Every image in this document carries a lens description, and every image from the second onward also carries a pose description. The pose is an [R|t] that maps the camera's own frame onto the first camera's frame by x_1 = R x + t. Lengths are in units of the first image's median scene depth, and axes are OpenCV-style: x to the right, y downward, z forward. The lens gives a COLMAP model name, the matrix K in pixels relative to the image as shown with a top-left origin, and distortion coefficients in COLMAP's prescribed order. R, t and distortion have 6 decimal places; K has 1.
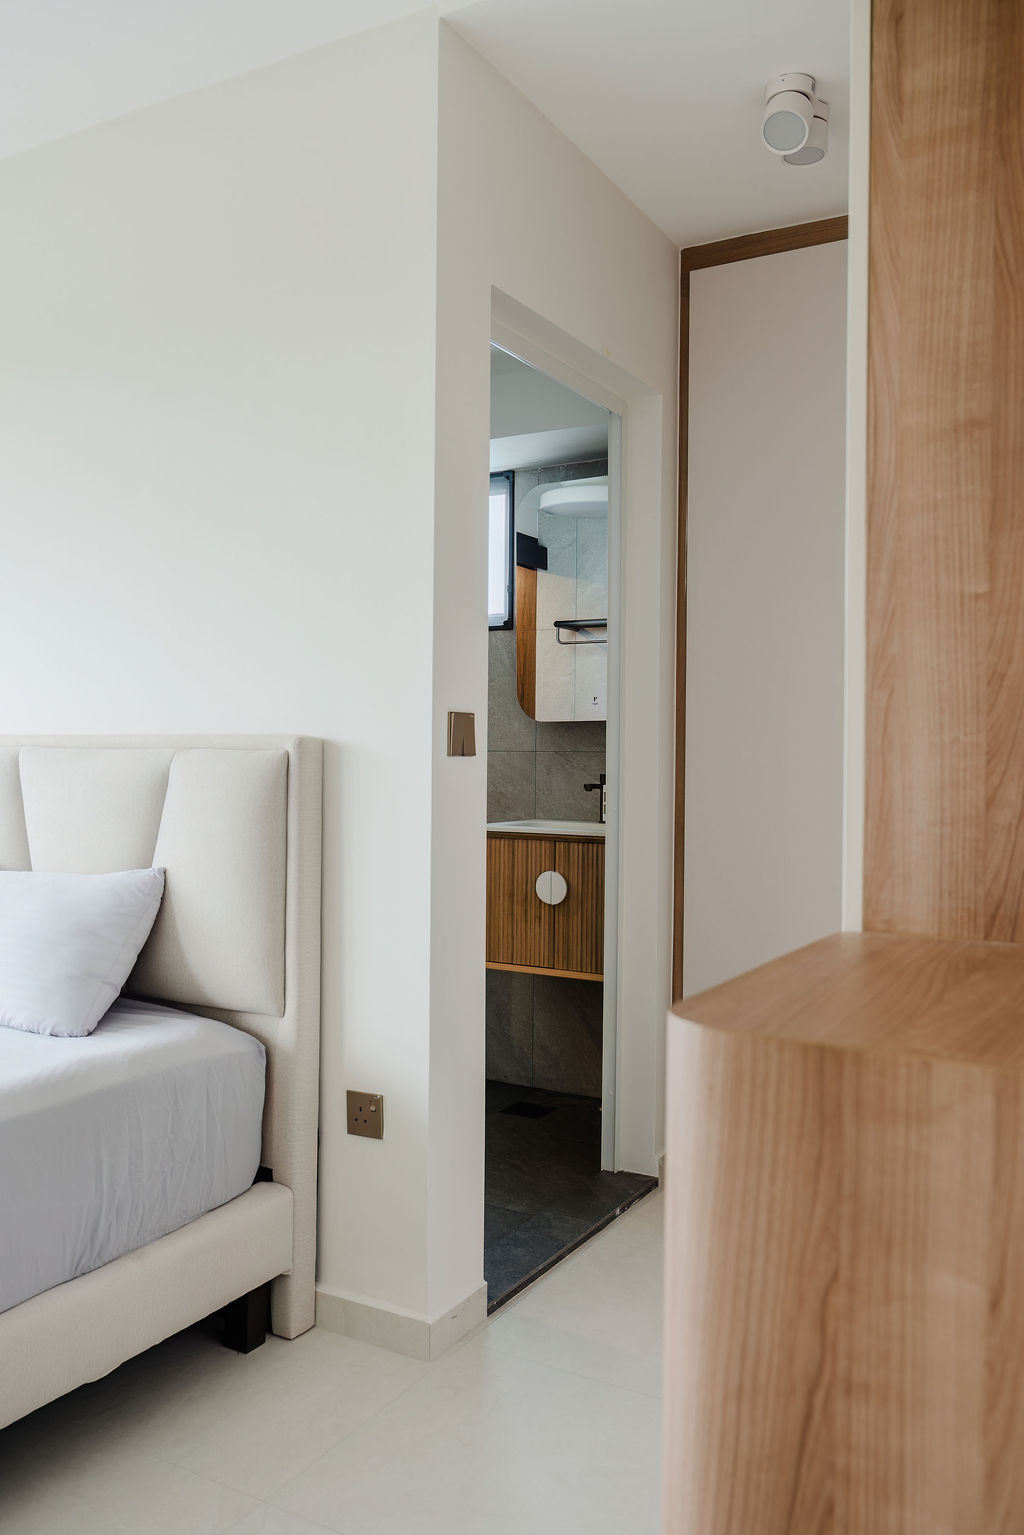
lens RADIAL K [[1222.6, 0, 512.0], [0, 1222.6, 767.5], [0, 0, 1]] dist [0.003944, 0.001050]
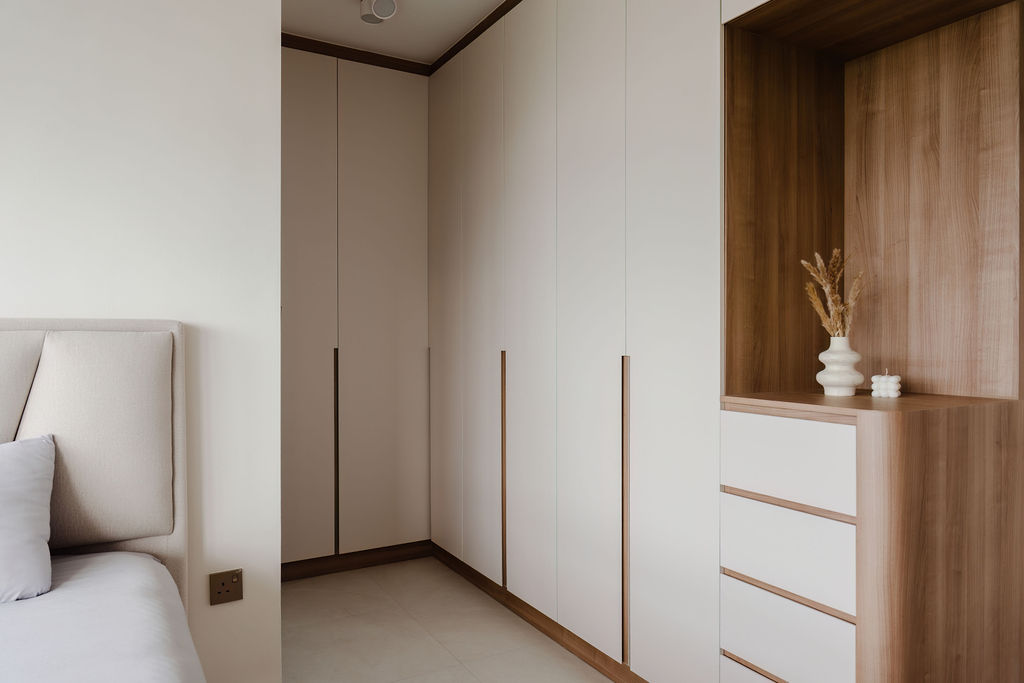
lens RADIAL K [[681.9, 0, 512.0], [0, 681.9, 341.5], [0, 0, 1]] dist [-0.000972, -0.002863]
pose [[0.497287, -0.014209, 0.867469, -1.355596], [0.014322, 0.999864, 0.008167, -0.009826], [-0.867468, 0.008362, 0.497423, 0.659946]]
